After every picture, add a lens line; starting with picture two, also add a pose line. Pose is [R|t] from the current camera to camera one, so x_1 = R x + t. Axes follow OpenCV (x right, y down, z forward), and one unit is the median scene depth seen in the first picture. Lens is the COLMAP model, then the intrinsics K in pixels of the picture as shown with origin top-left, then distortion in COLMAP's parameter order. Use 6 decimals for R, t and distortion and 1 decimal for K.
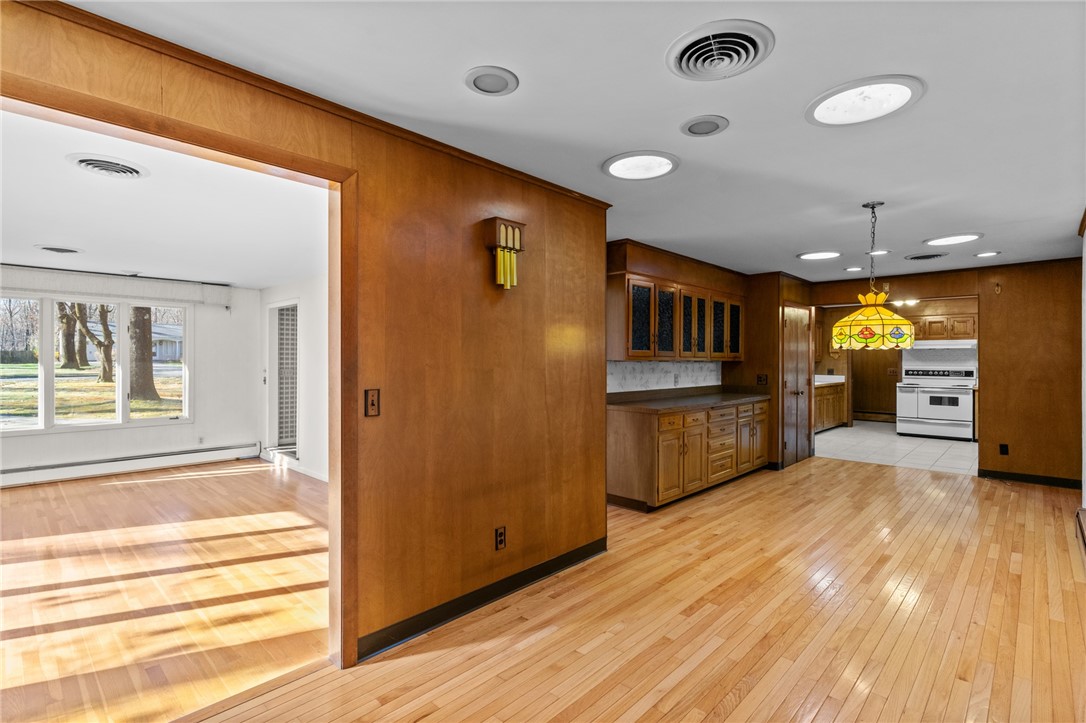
lens RADIAL K [[515.0, 0, 543.0], [0, 515.0, 361.5], [0, 0, 1]] dist [0.003986, -0.000209]
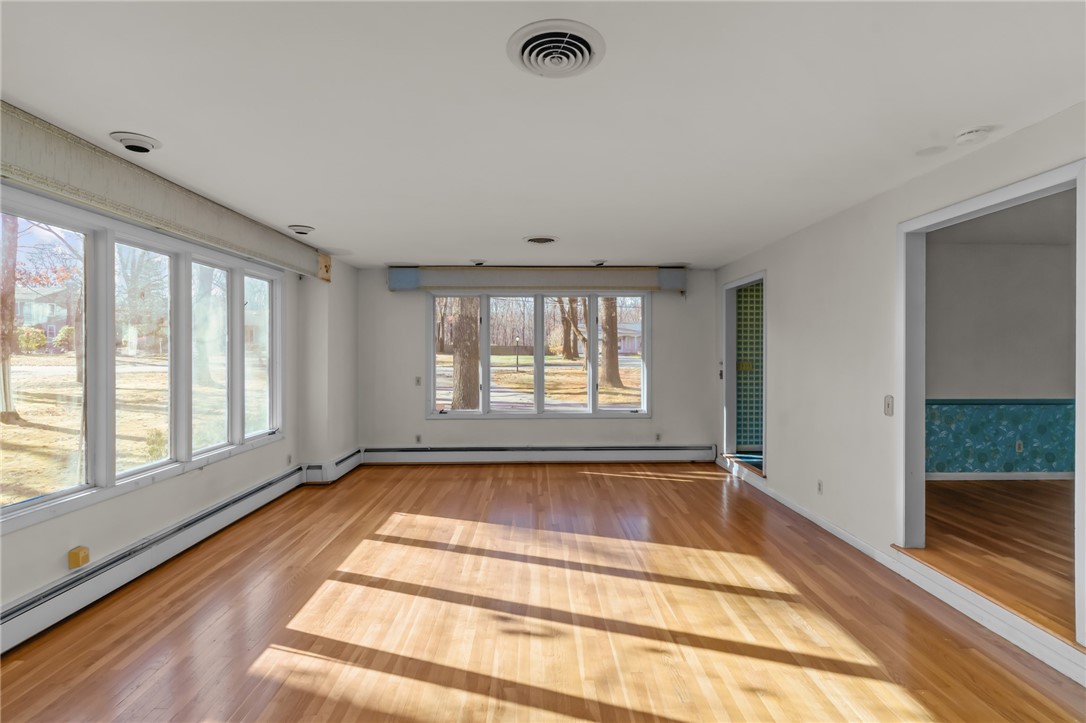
lens RADIAL K [[515.0, 0, 543.0], [0, 515.0, 361.5], [0, 0, 1]] dist [0.003986, -0.000209]
pose [[0.701562, 0.007999, -0.712564, -0.367668], [0.002356, 0.999905, 0.013544, 0.008115], [0.712605, -0.011181, 0.701477, 0.505225]]
